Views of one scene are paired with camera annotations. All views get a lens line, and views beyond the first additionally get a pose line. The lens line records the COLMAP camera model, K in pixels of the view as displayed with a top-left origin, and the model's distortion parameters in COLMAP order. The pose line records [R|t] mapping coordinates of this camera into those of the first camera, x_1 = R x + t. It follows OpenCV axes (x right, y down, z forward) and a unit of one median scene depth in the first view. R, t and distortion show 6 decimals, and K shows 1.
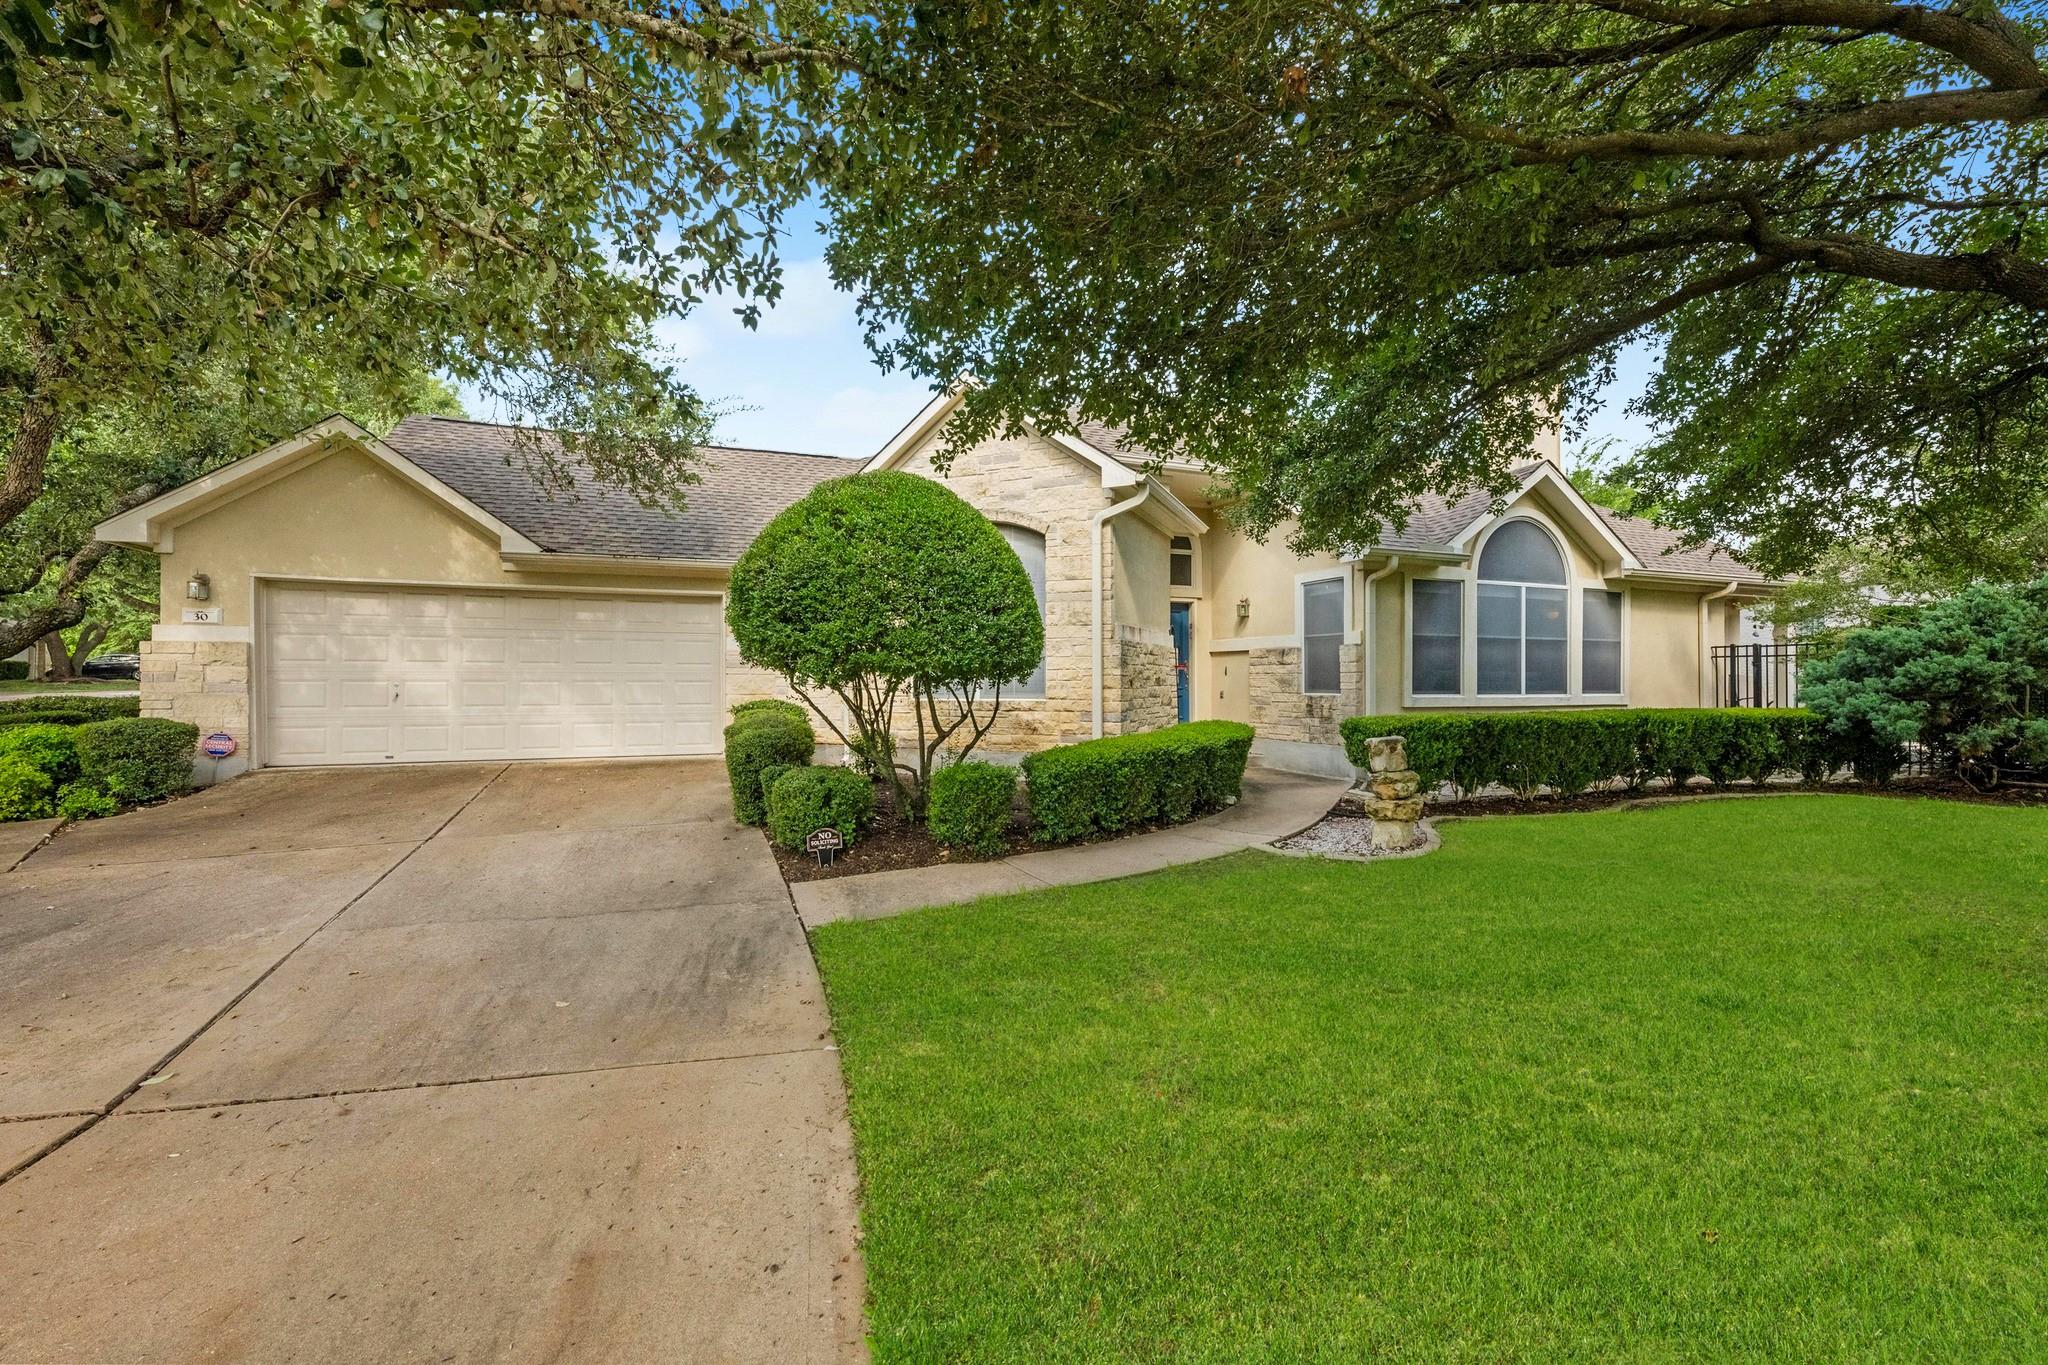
lens RADIAL K [[808.7, 0, 1026.1], [0, 808.7, 683.1], [0, 0, 1]] dist [-0.001542, 0.000277]
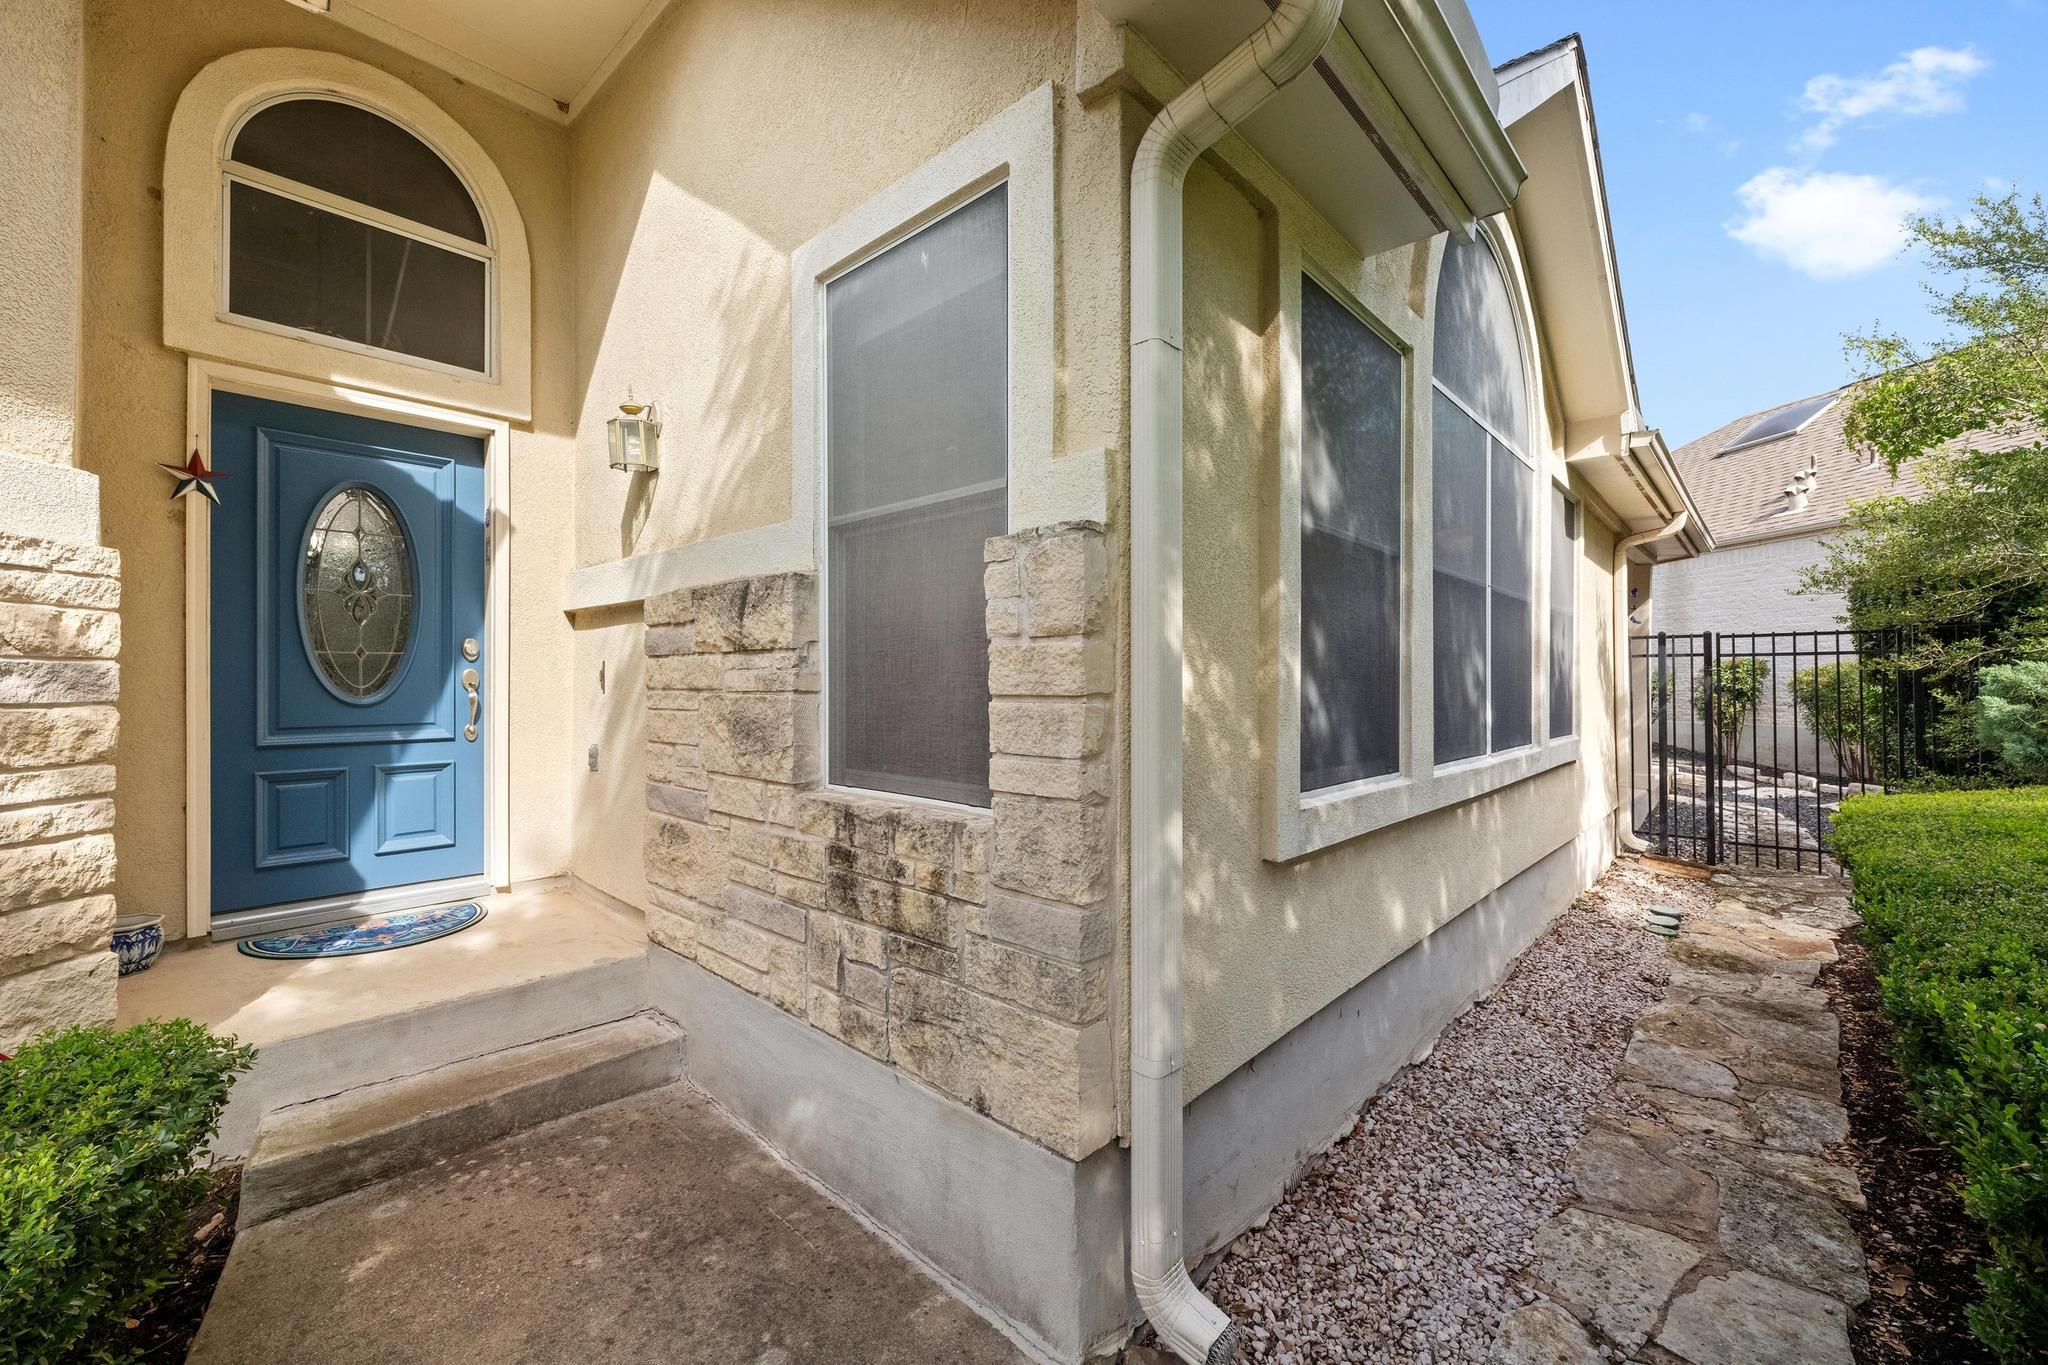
lens RADIAL K [[808.7, 0, 1026.1], [0, 808.7, 683.1], [0, 0, 1]] dist [-0.001542, 0.000277]
pose [[0.900127, 0.002222, 0.435622, 0.300403], [0.000567, 0.999980, -0.006272, -0.013434], [-0.435628, 0.005893, 0.900108, 0.789587]]
